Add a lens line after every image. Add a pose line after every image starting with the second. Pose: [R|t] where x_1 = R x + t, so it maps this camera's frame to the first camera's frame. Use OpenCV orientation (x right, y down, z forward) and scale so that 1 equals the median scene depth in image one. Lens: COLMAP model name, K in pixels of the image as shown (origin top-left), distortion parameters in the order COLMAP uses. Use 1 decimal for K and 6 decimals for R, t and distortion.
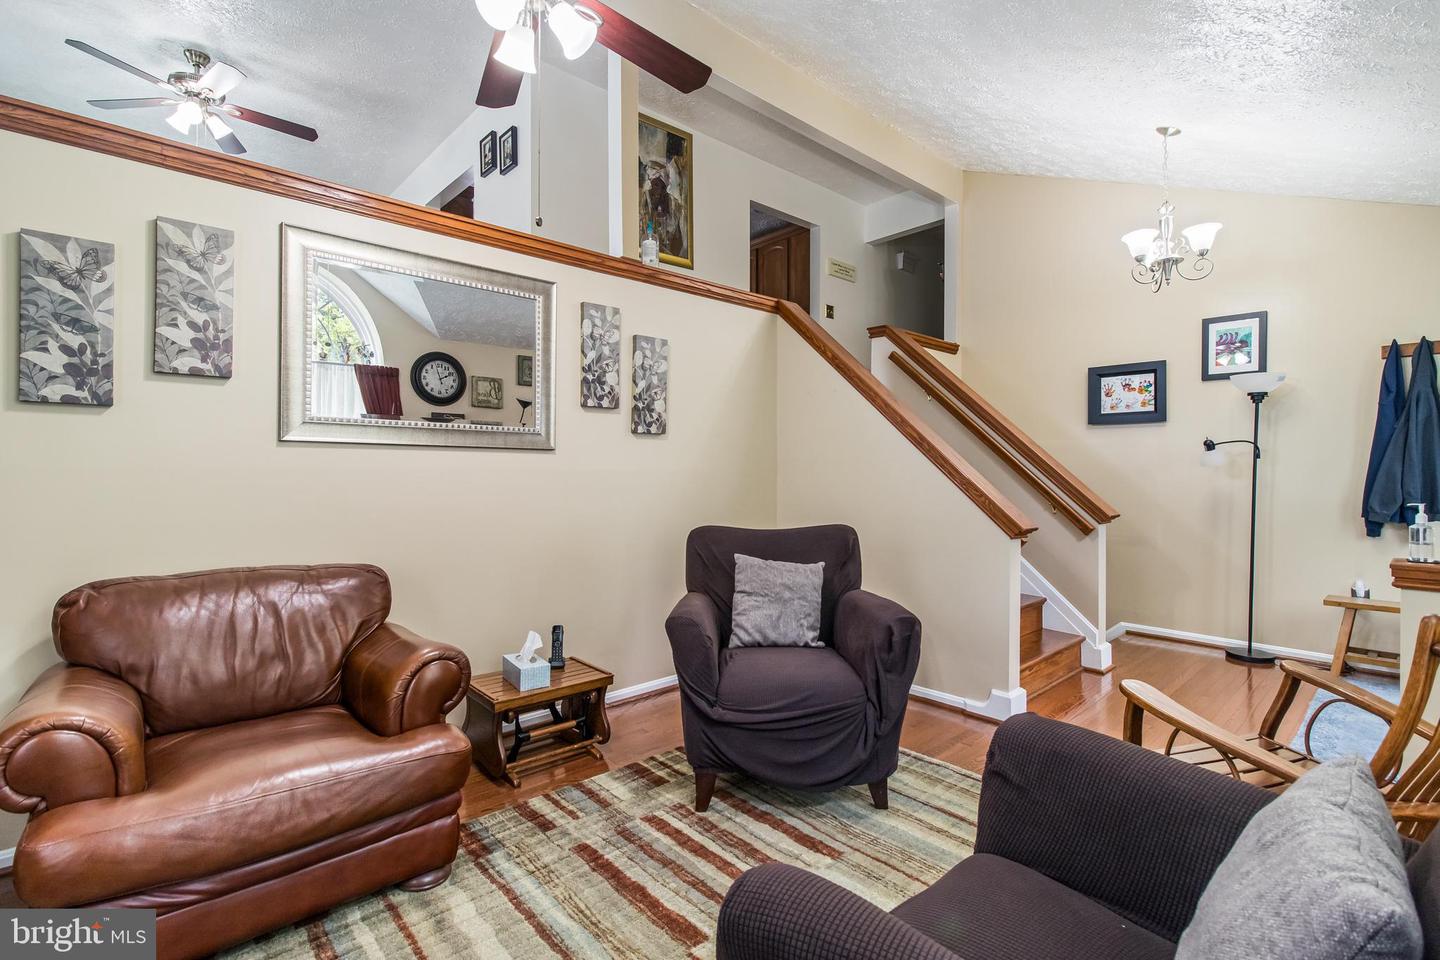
lens RADIAL K [[668.0, 0, 726.6], [0, 668.0, 470.0], [0, 0, 1]] dist [0.001960, 0.000070]
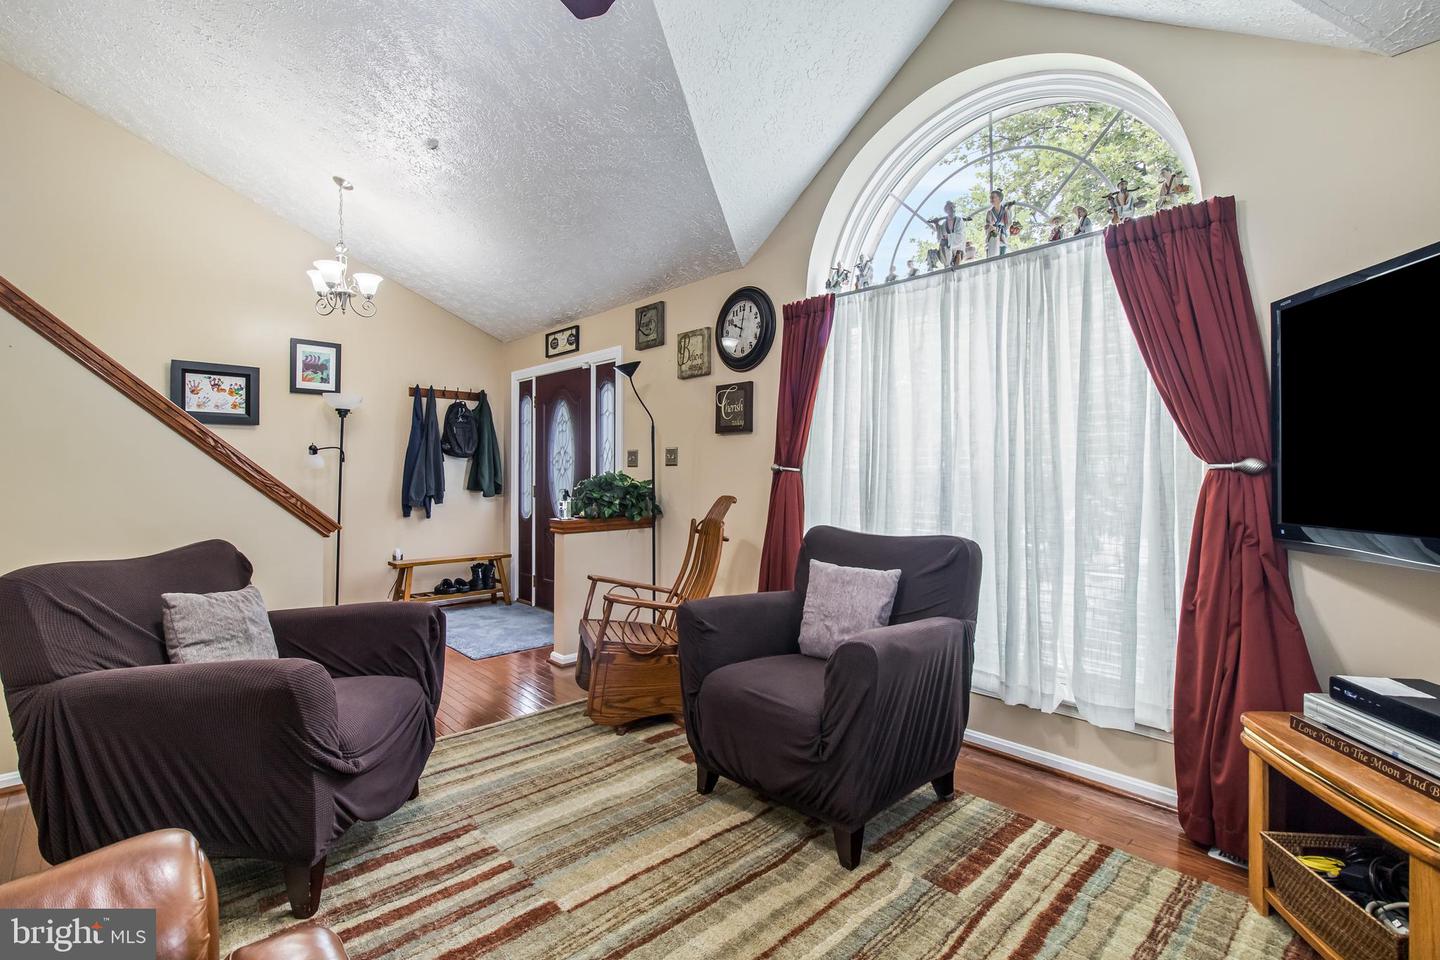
lens RADIAL K [[660.2, 0, 723.7], [0, 660.2, 469.0], [0, 0, 1]] dist [0.002369, 0.000283]
pose [[-0.008318, 0.004281, 0.999956, -0.493685], [-0.001593, 0.999990, -0.004294, 0.000601], [-0.999964, -0.001629, -0.008311, 0.326198]]
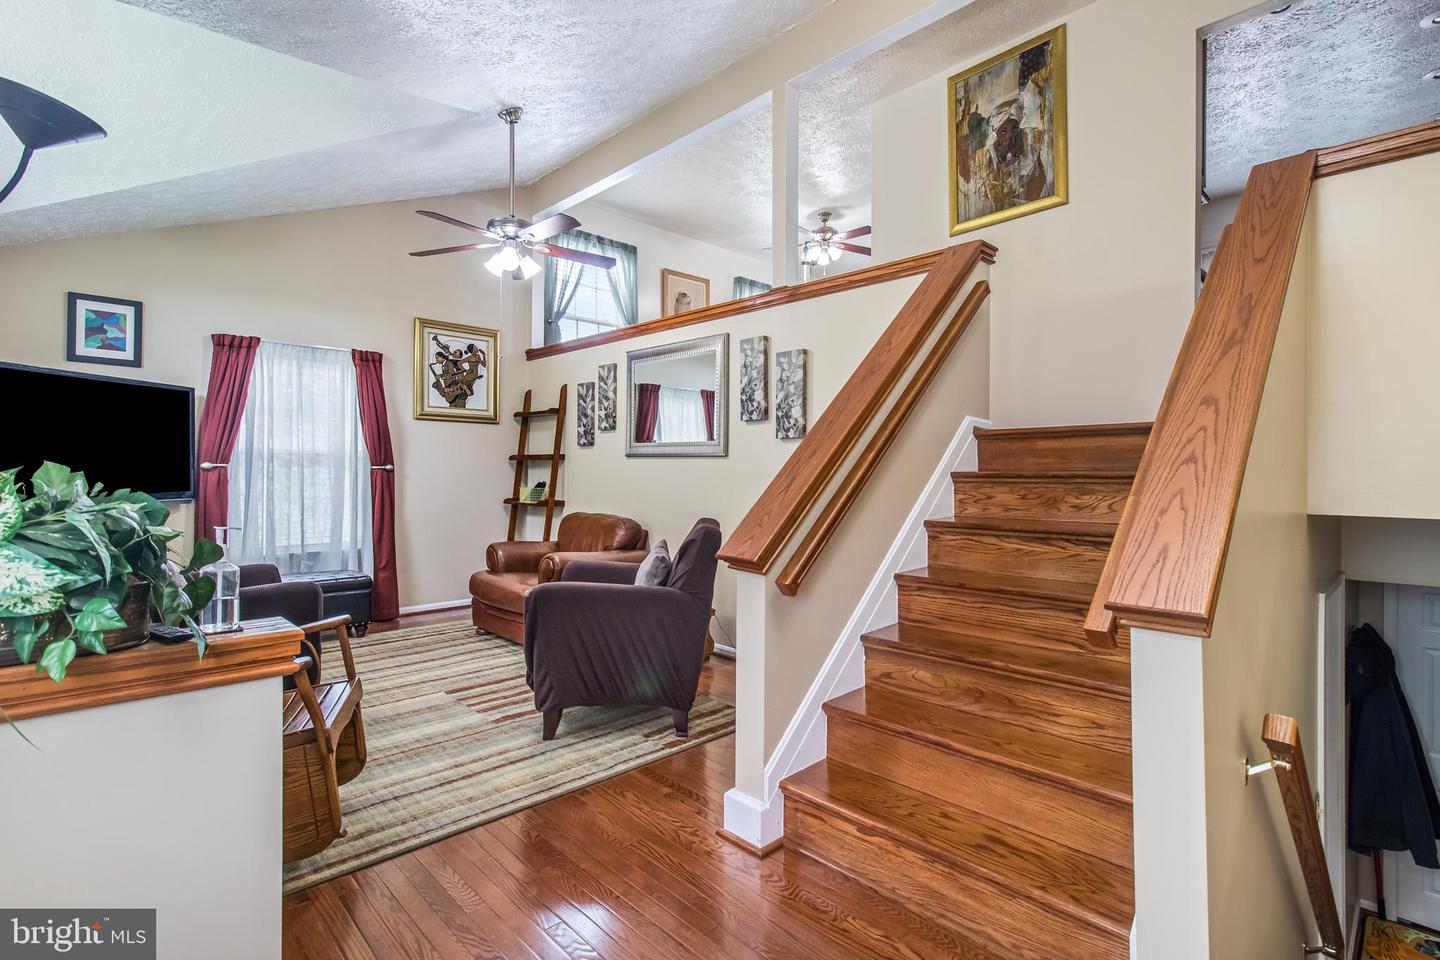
lens RADIAL K [[673.0, 0, 716.7], [0, 673.0, 469.1], [0, 0, 1]] dist [0.004182, 0.000142]
pose [[0.019157, -0.003111, -0.999812, 0.930920], [-0.003933, 0.999987, -0.003187, 0.000949], [0.999809, 0.003994, 0.019144, 0.799990]]
